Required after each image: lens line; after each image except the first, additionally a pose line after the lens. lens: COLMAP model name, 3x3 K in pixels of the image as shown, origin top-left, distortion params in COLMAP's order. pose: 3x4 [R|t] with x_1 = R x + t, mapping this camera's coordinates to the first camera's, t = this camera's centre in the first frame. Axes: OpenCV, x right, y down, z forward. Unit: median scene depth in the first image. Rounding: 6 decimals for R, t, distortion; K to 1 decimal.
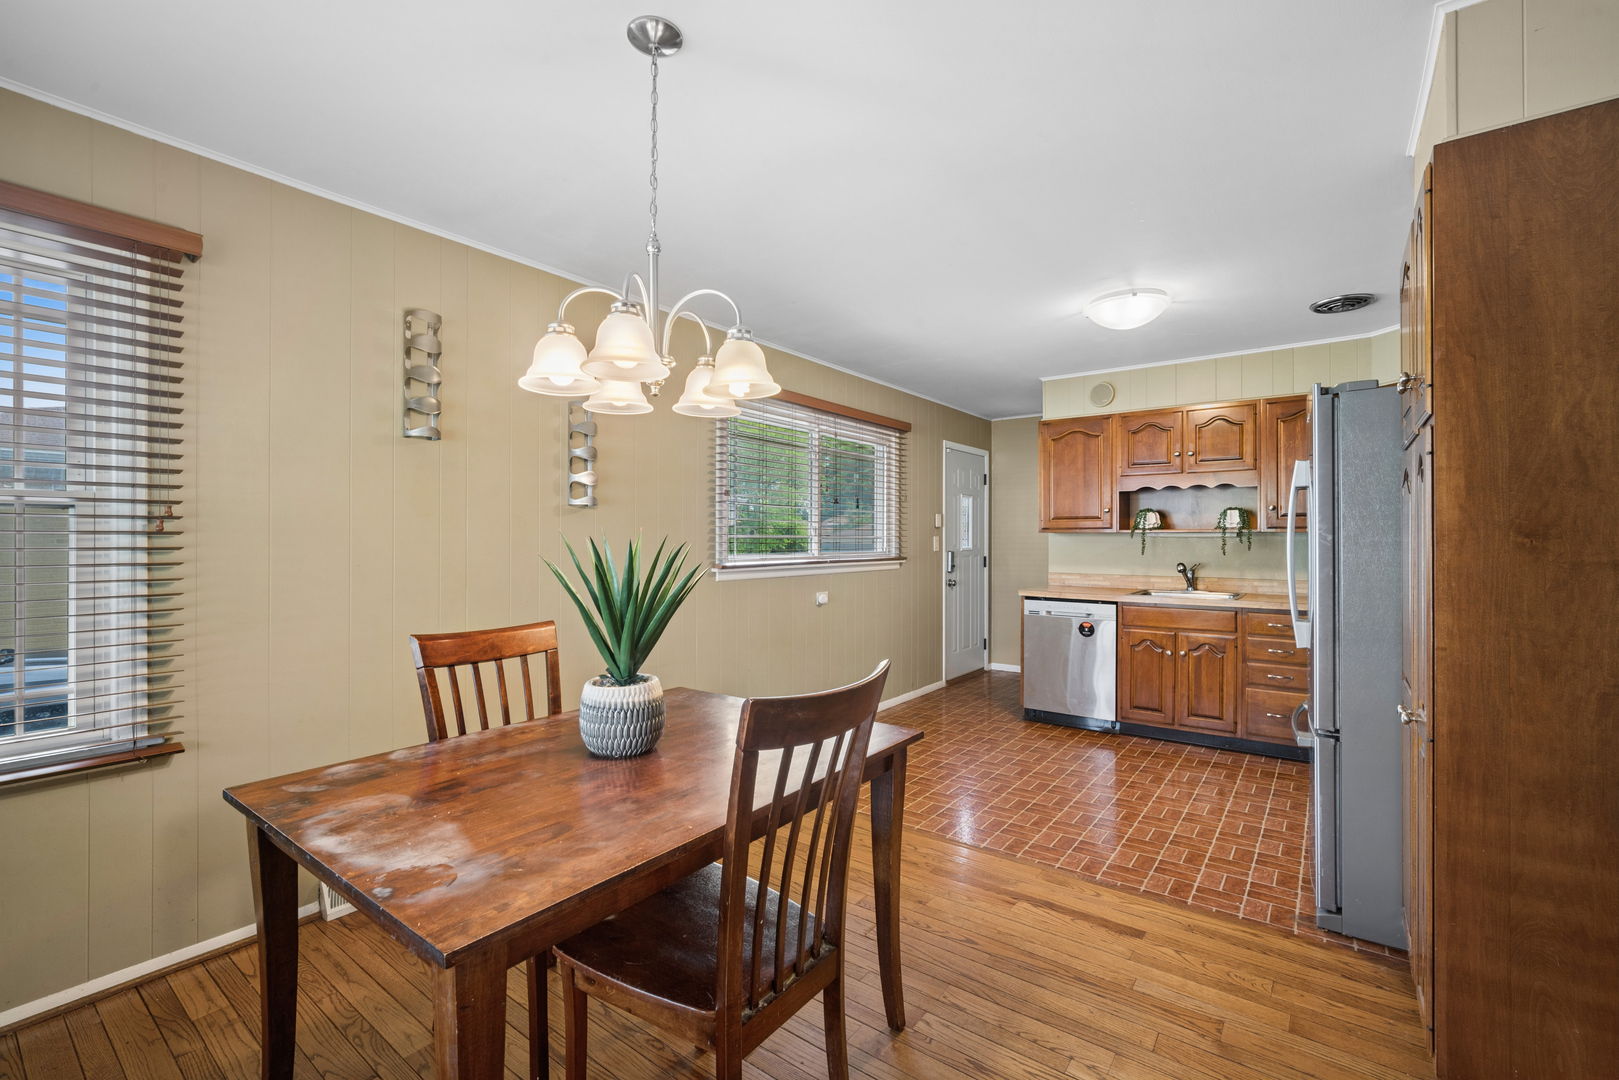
lens RADIAL K [[695.7, 0, 806.9], [0, 695.7, 543.1], [0, 0, 1]] dist [-0.006443, 0.001097]
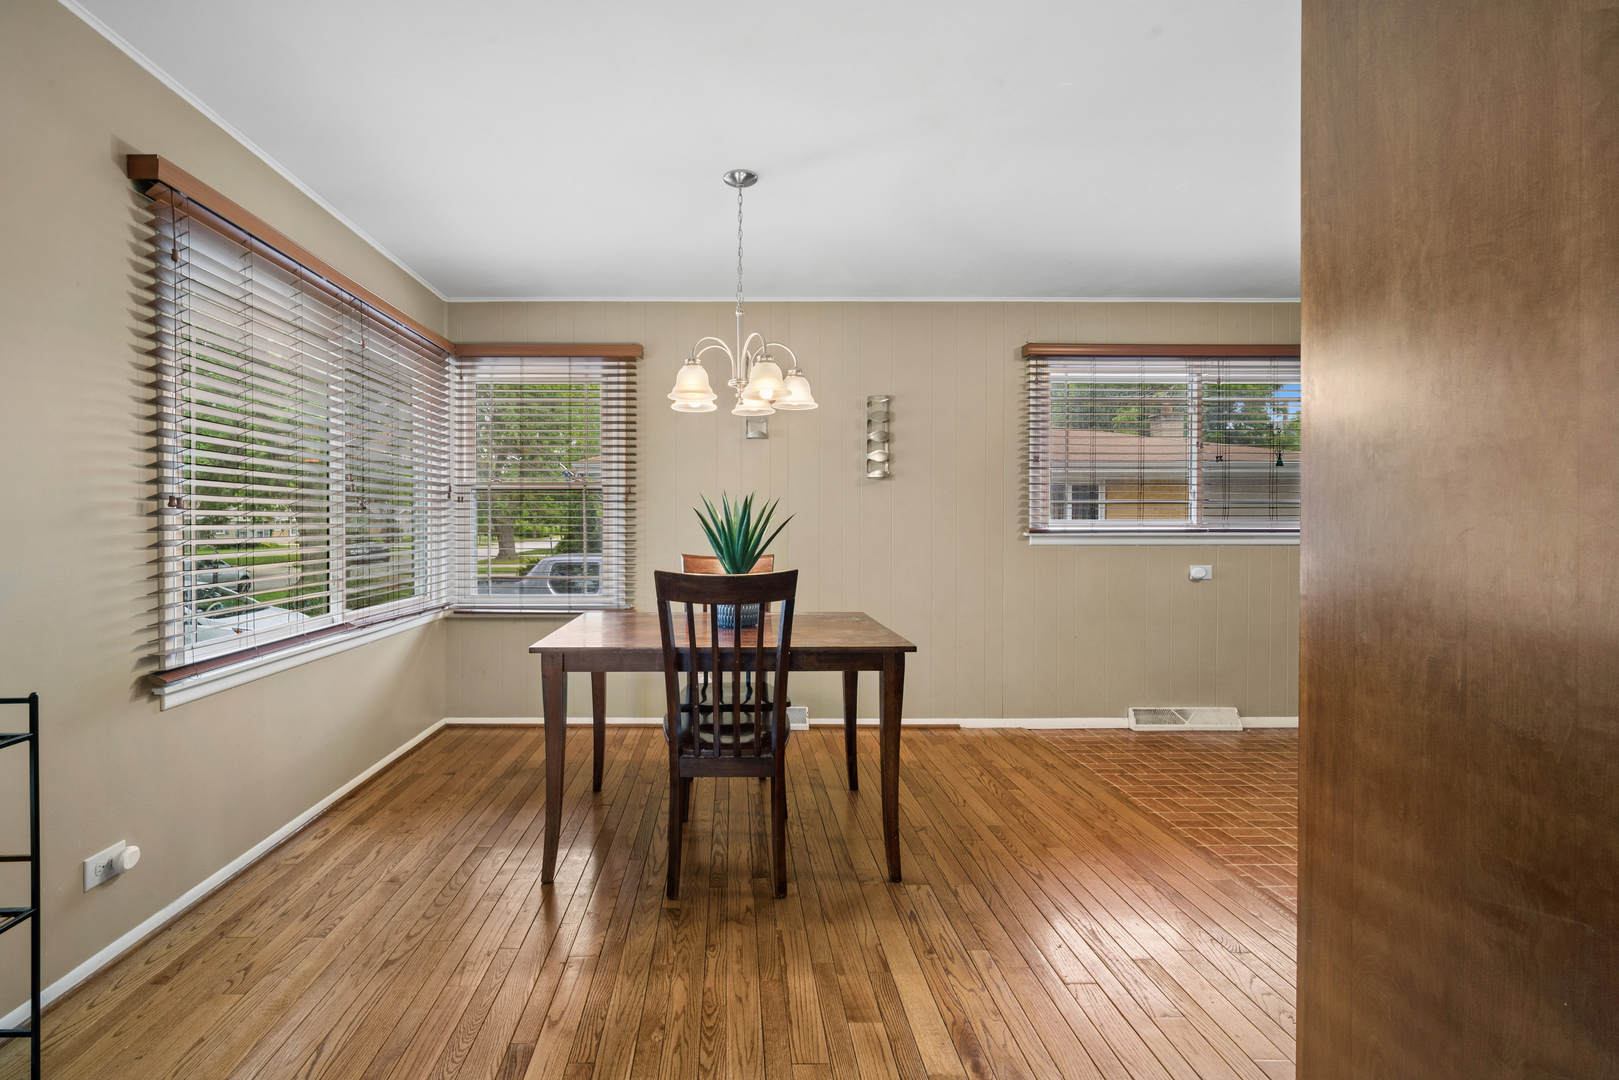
lens RADIAL K [[716.9, 0, 730.1], [0, 716.9, 532.5], [0, 0, 1]] dist [-0.000365, -0.000470]
pose [[0.614395, 0.009824, -0.788937, 0.865115], [-0.003007, 0.999944, 0.010110, 0.053465], [0.788993, -0.003839, 0.614391, -0.025876]]
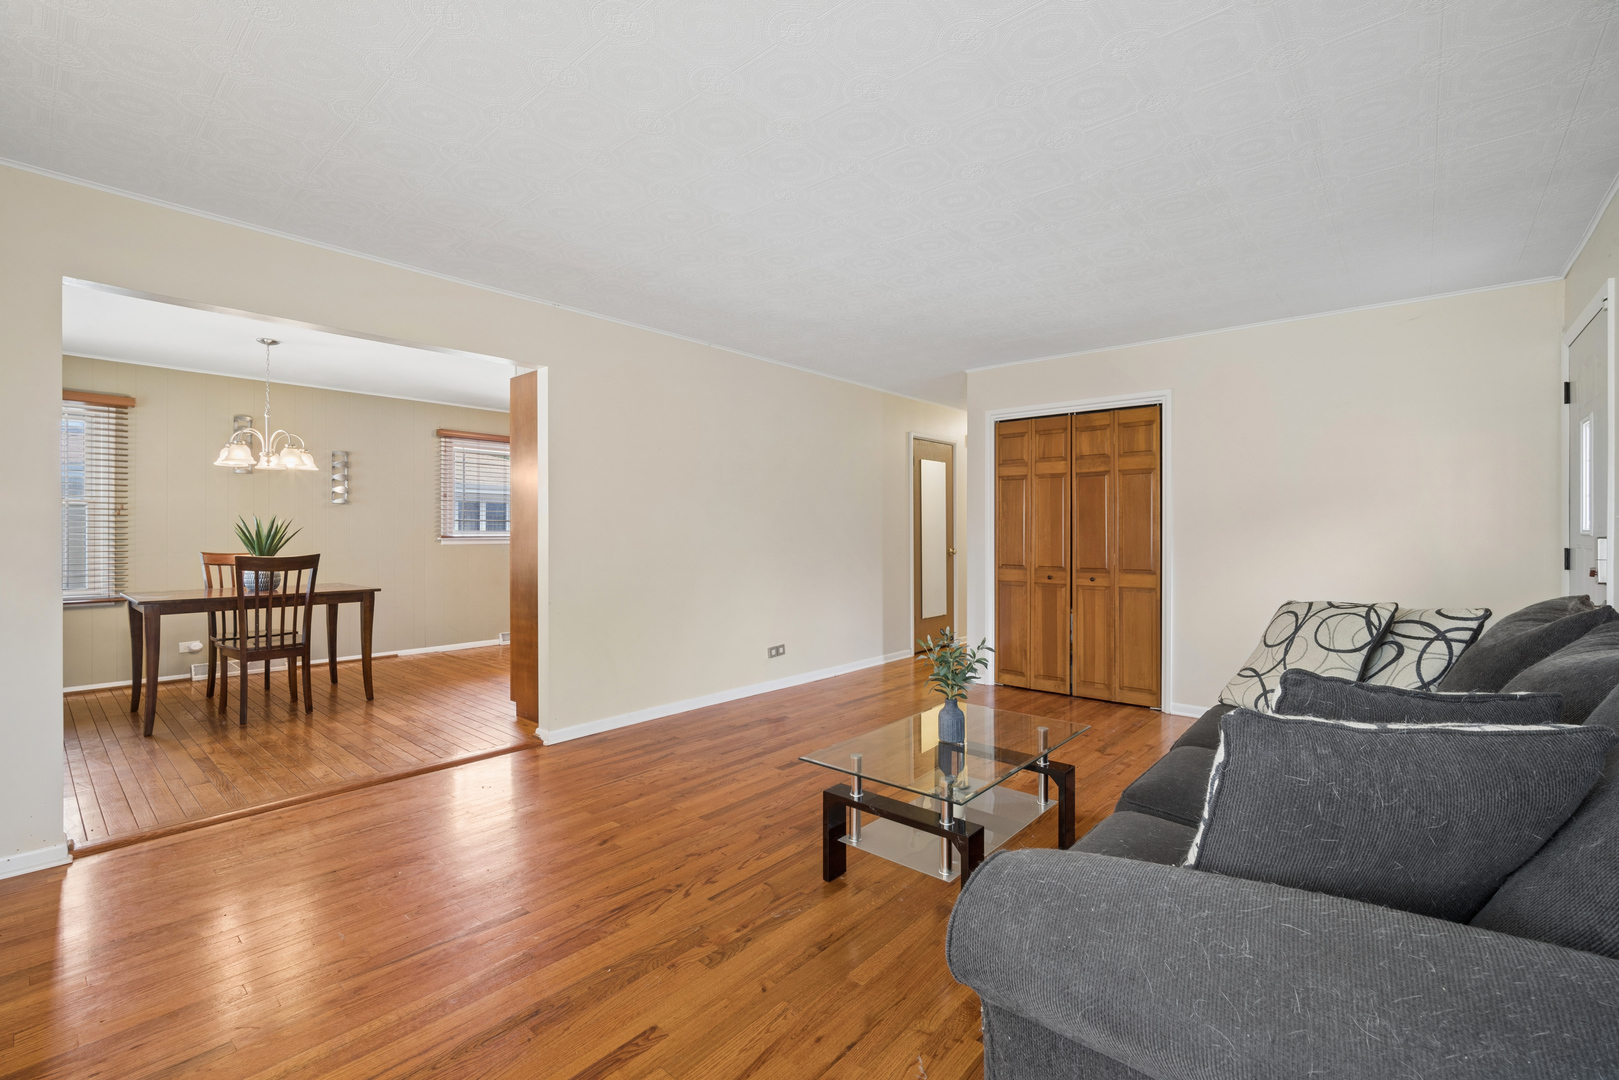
lens RADIAL K [[695.7, 0, 805.4], [0, 695.7, 535.9], [0, 0, 1]] dist [-0.006443, 0.001097]
pose [[0.998622, -0.000404, -0.052483, 1.766093], [0.000375, 1.000000, -0.000569, 0.065538], [0.052483, 0.000548, 0.998622, -1.450431]]
